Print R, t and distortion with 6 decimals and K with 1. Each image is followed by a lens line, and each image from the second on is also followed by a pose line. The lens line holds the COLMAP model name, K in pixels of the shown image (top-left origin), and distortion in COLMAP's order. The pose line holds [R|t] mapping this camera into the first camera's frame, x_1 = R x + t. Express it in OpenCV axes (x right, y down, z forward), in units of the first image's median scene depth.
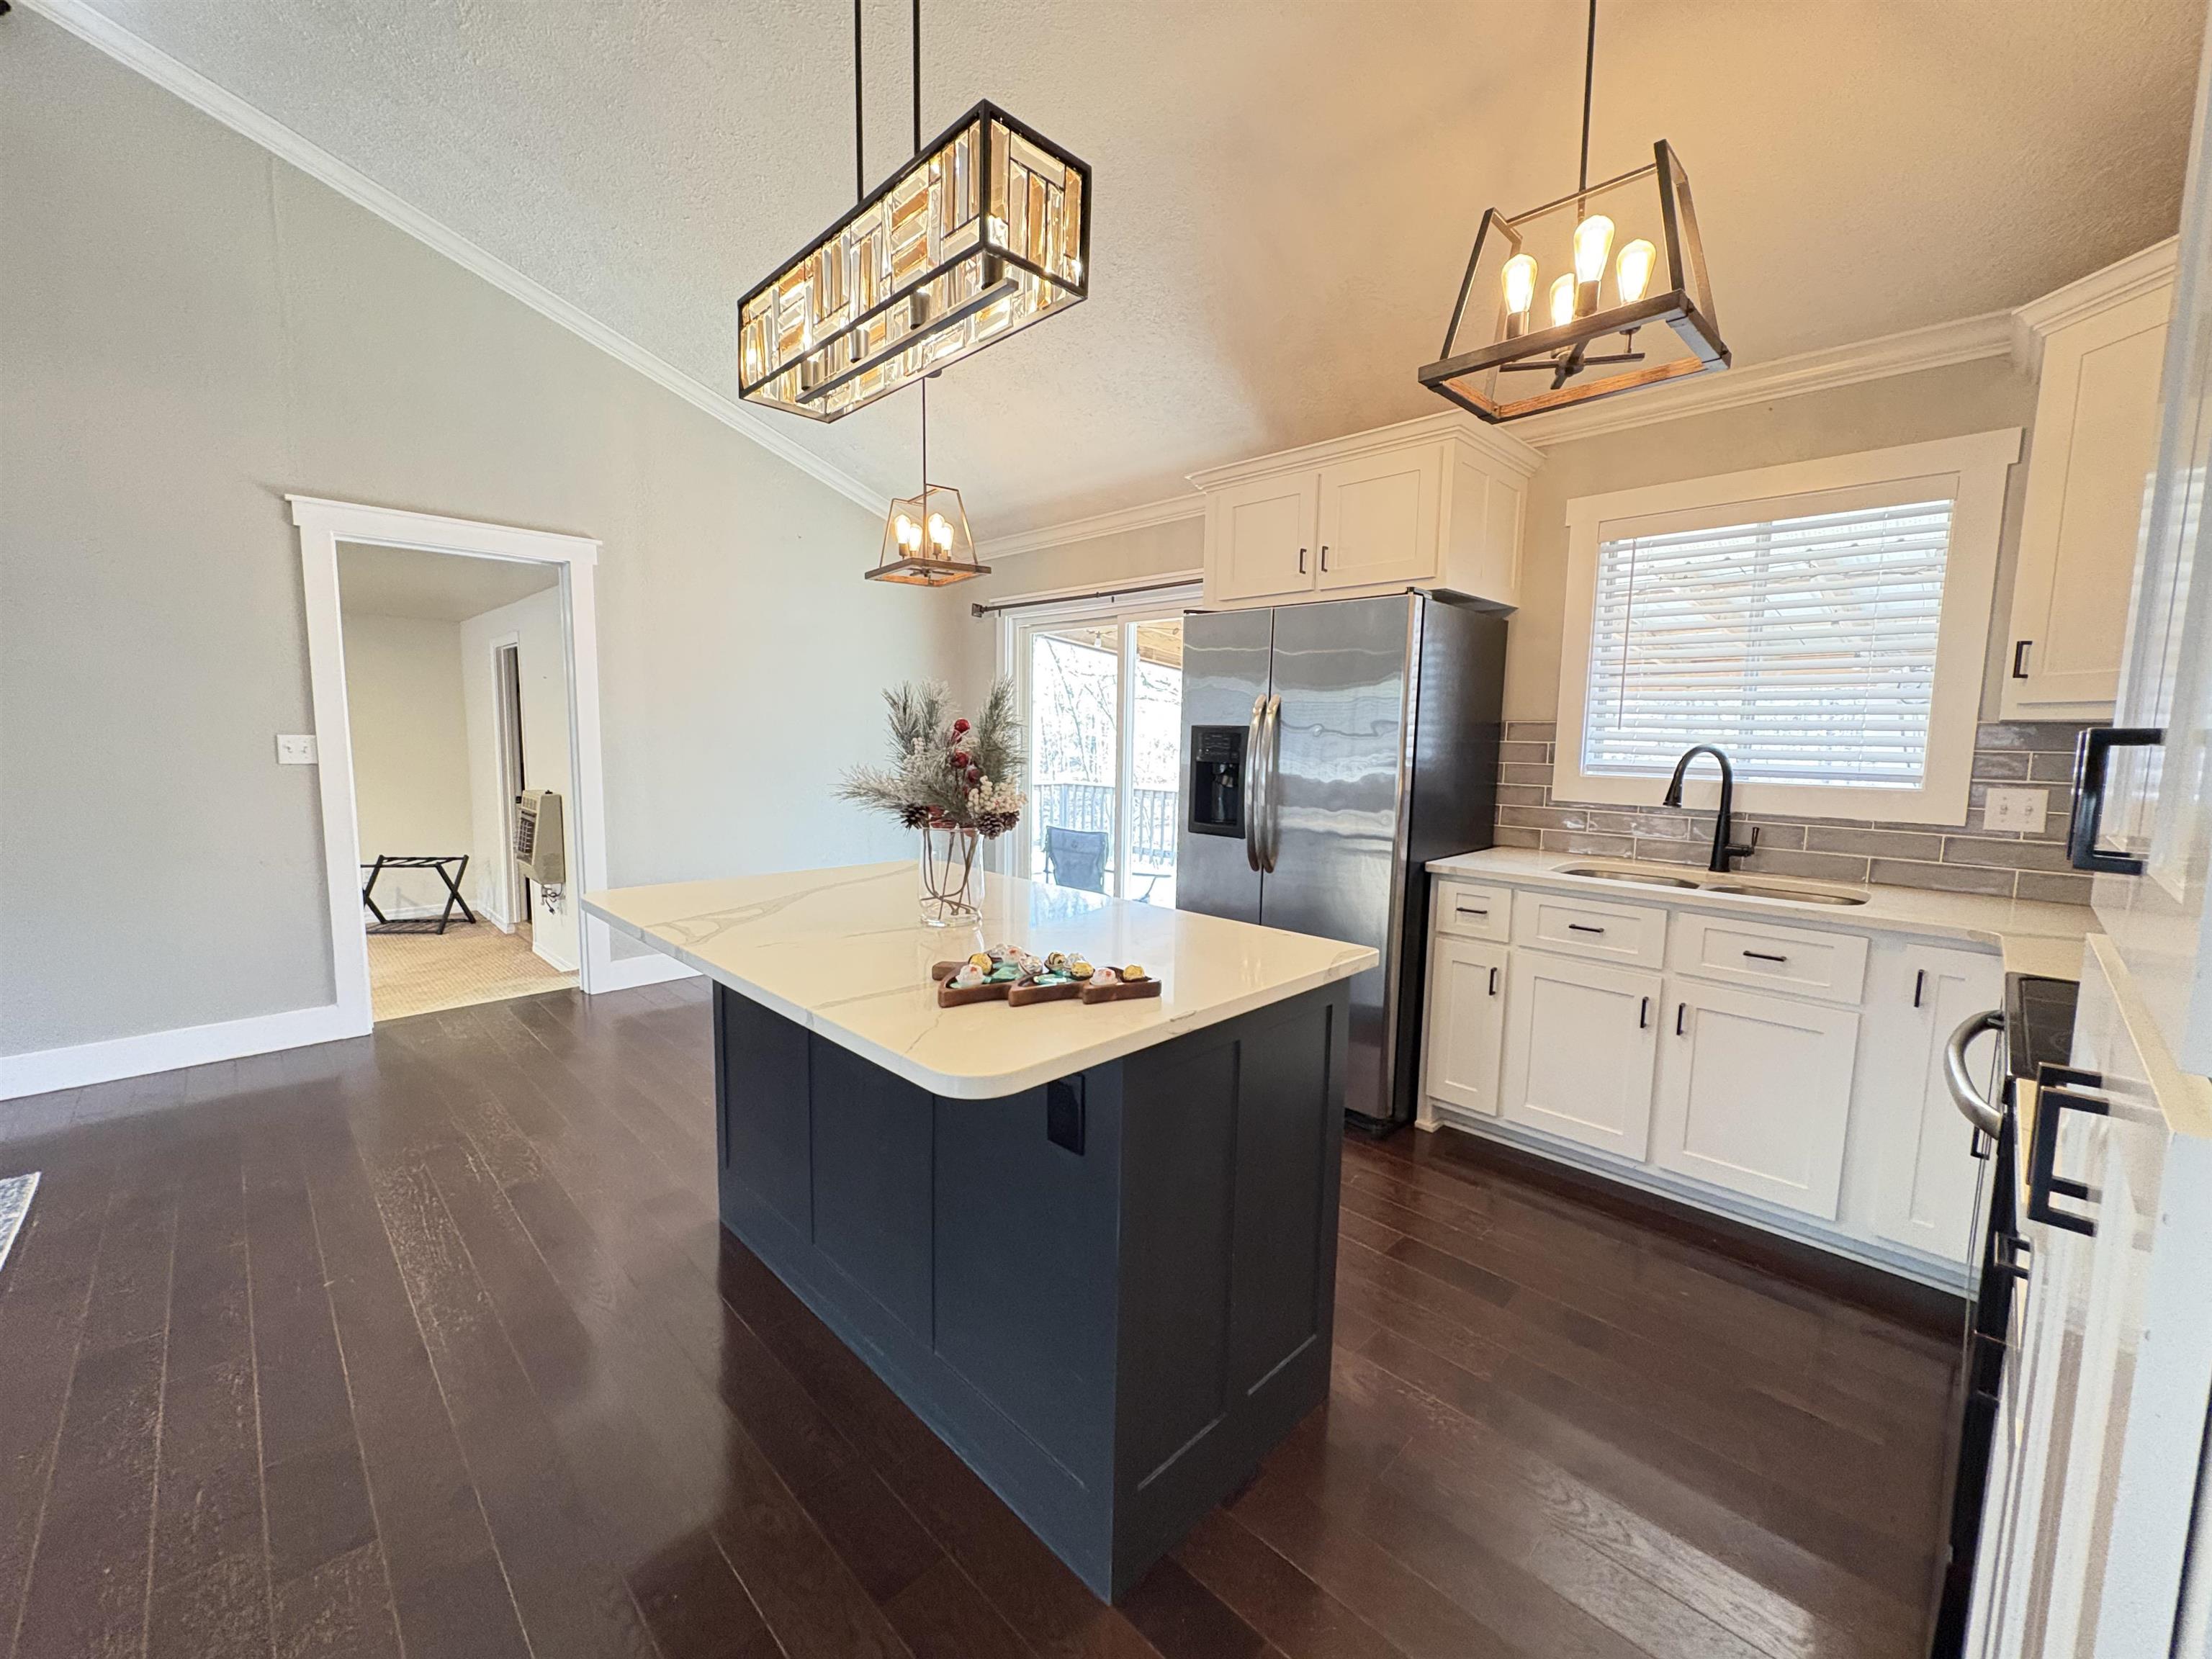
lens RADIAL K [[885.9, 0, 1104.8], [0, 885.9, 829.8], [0, 0, 1]] dist [0.000618, 0.000922]
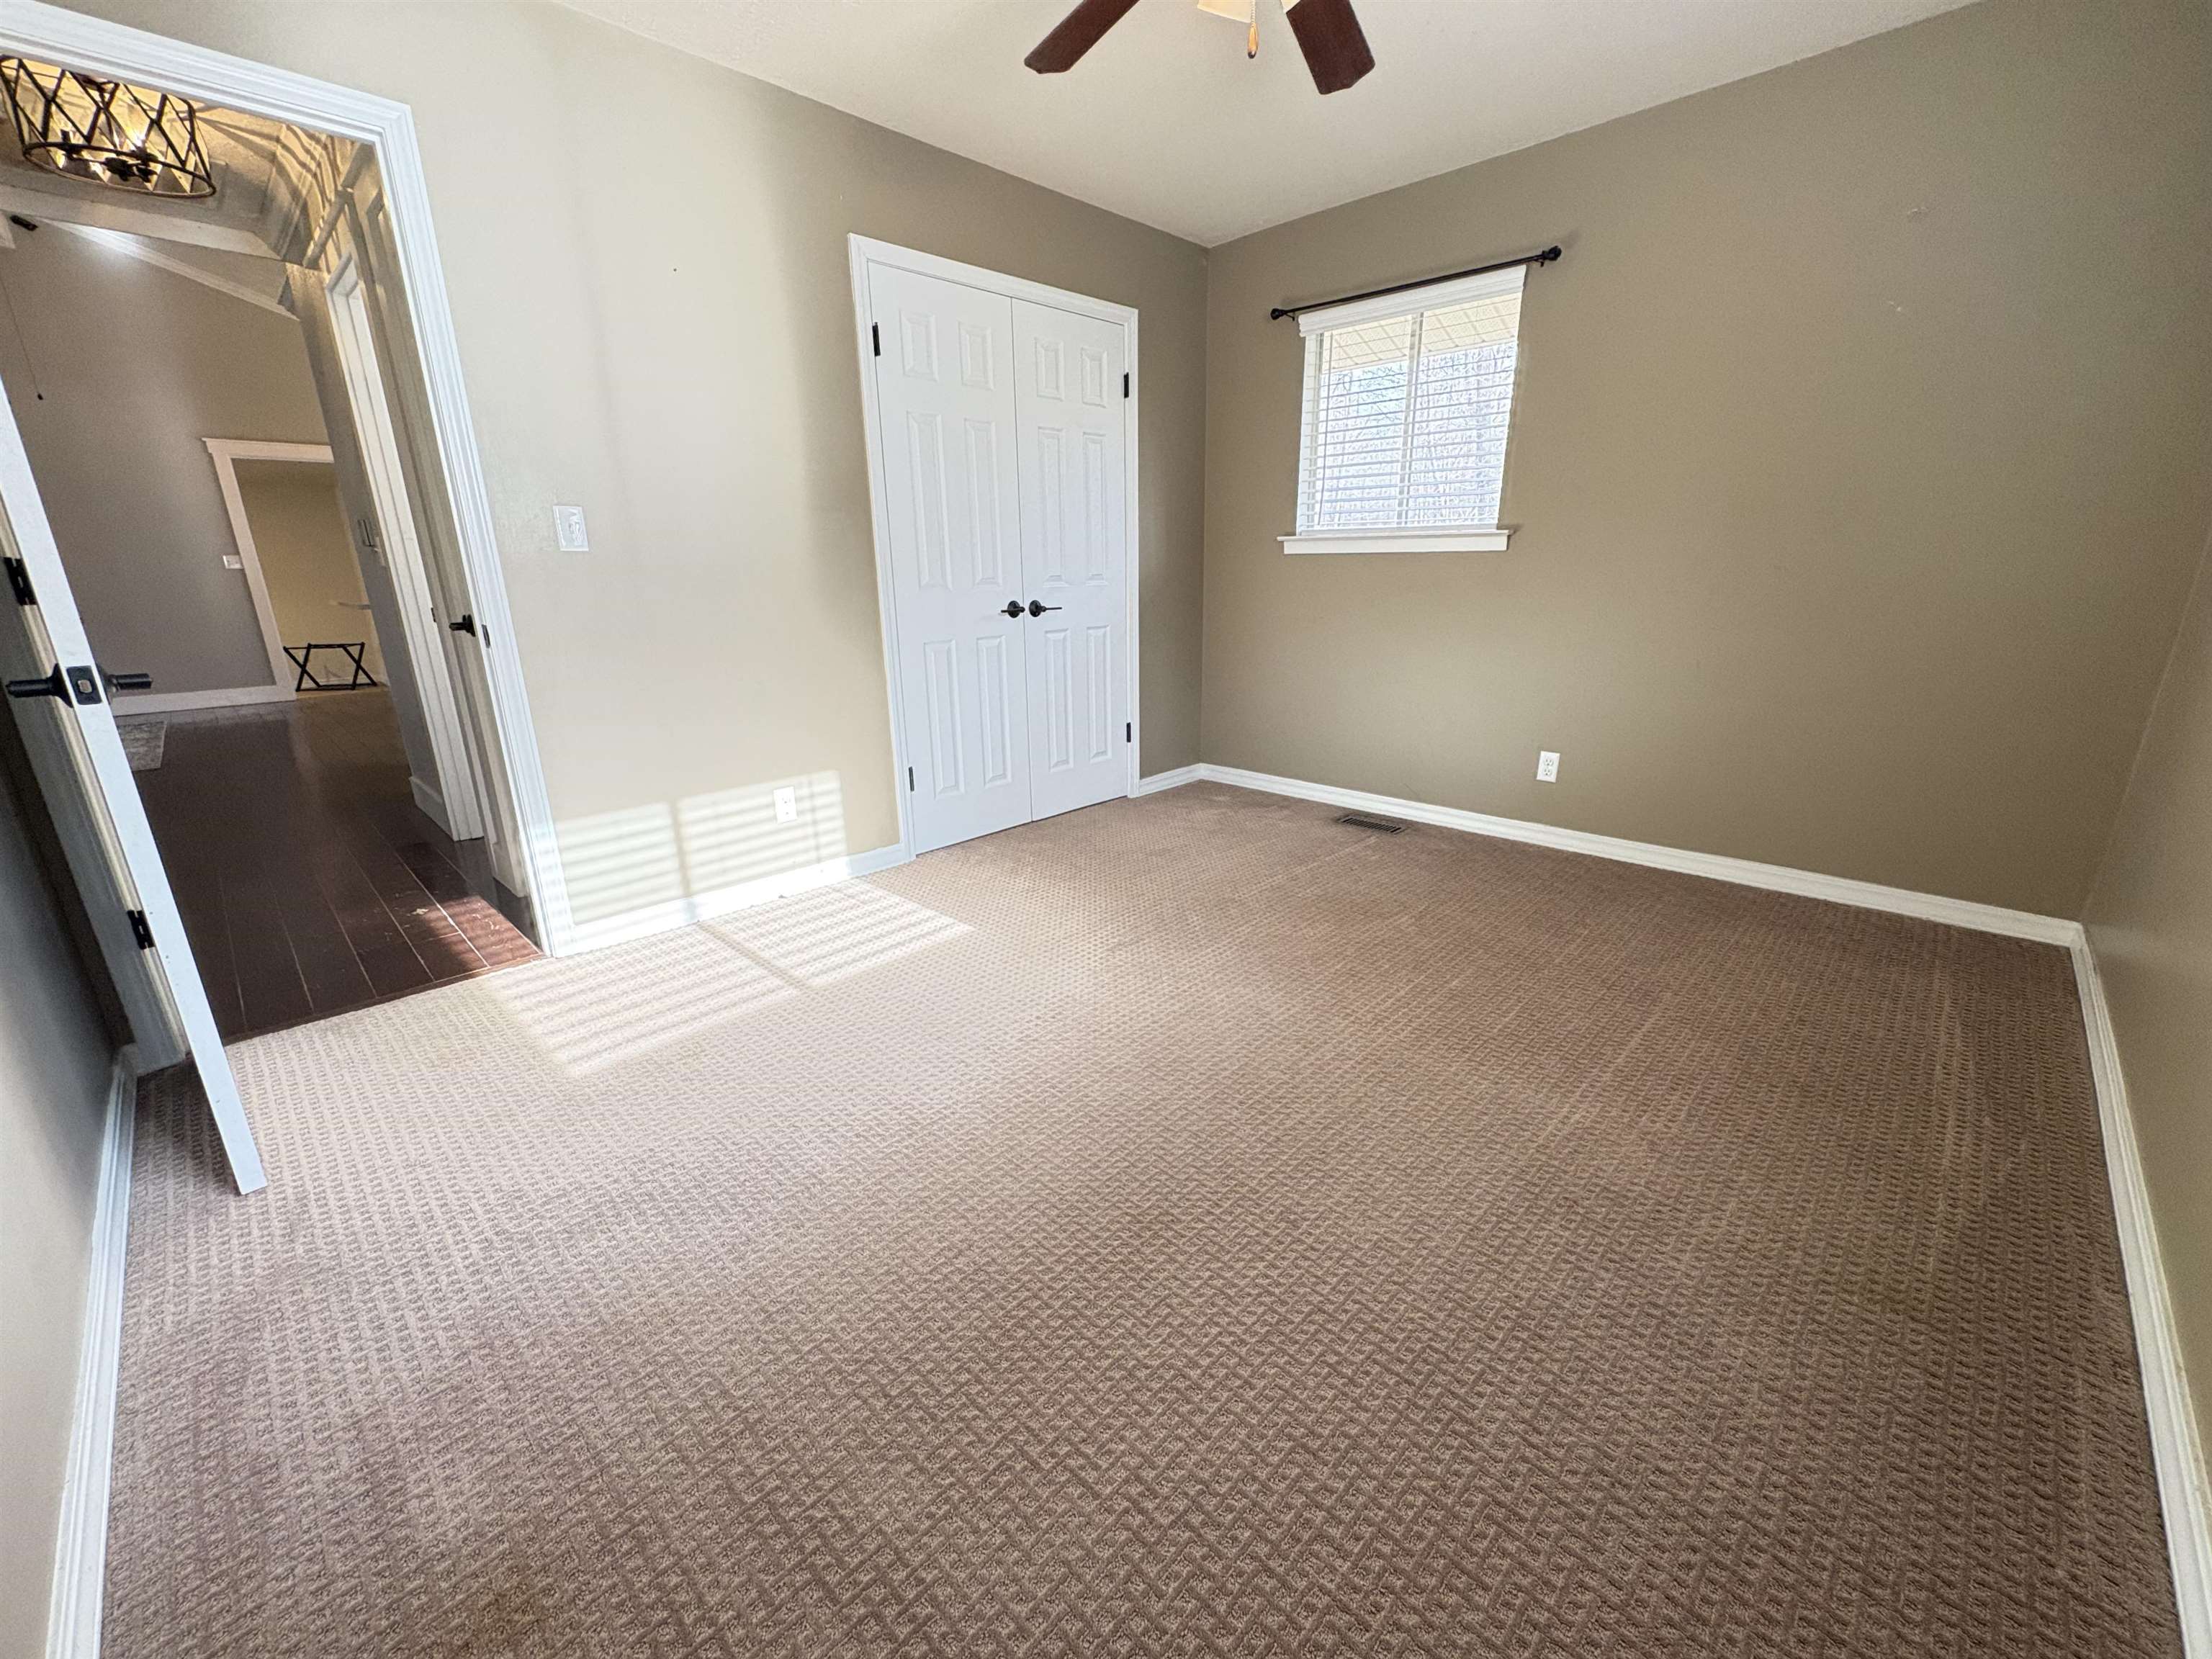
lens RADIAL K [[885.9, 0, 1103.4], [0, 885.9, 840.2], [0, 0, 1]] dist [0.000618, 0.000922]
pose [[0.999385, -0.035073, -0.000584, 0.940008], [0.034474, 0.978955, 0.201142, 0.165676], [-0.006483, -0.201038, 0.979562, -1.001082]]
